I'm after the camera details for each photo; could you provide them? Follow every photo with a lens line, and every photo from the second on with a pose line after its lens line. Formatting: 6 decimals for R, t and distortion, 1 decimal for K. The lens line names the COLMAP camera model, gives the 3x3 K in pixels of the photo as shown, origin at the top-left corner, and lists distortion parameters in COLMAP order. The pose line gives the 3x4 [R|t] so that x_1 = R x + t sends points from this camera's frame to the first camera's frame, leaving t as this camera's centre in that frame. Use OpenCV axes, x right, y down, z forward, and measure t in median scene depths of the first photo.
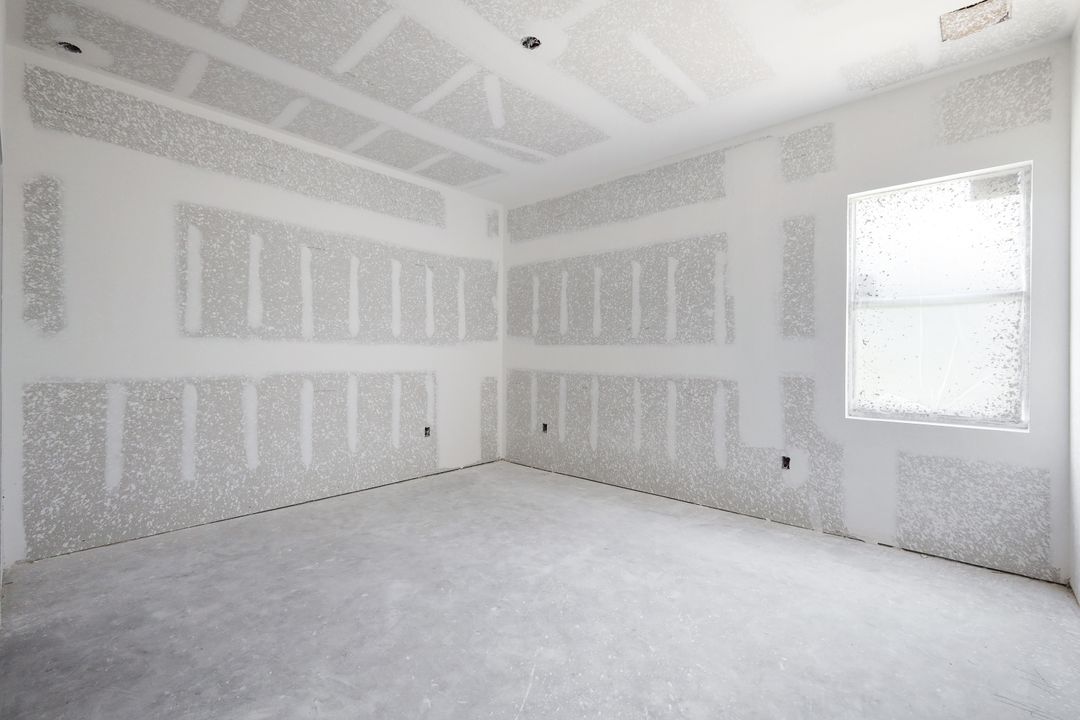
lens RADIAL K [[485.4, 0, 539.4], [0, 485.4, 363.1], [0, 0, 1]] dist [0.005579, -0.000491]
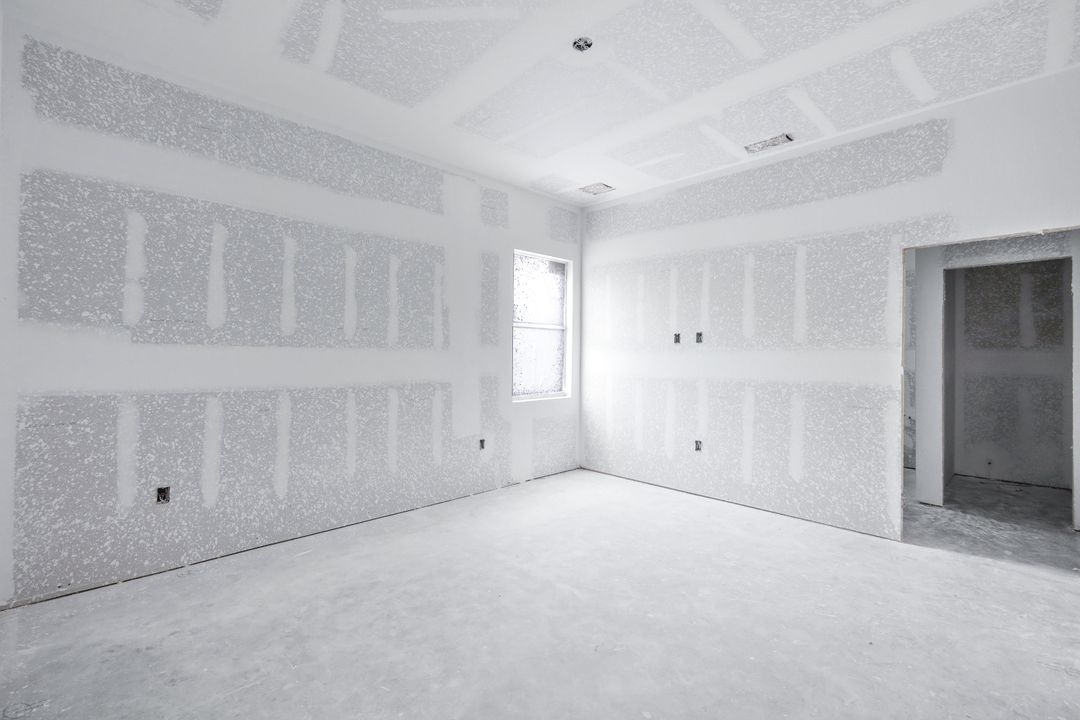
lens RADIAL K [[485.4, 0, 543.5], [0, 485.4, 354.9], [0, 0, 1]] dist [0.005579, -0.000491]
pose [[0.044276, -0.008325, 0.998985, -0.628533], [0.009844, 0.999920, 0.007897, -0.030384], [-0.998971, 0.009485, 0.044354, 0.656513]]
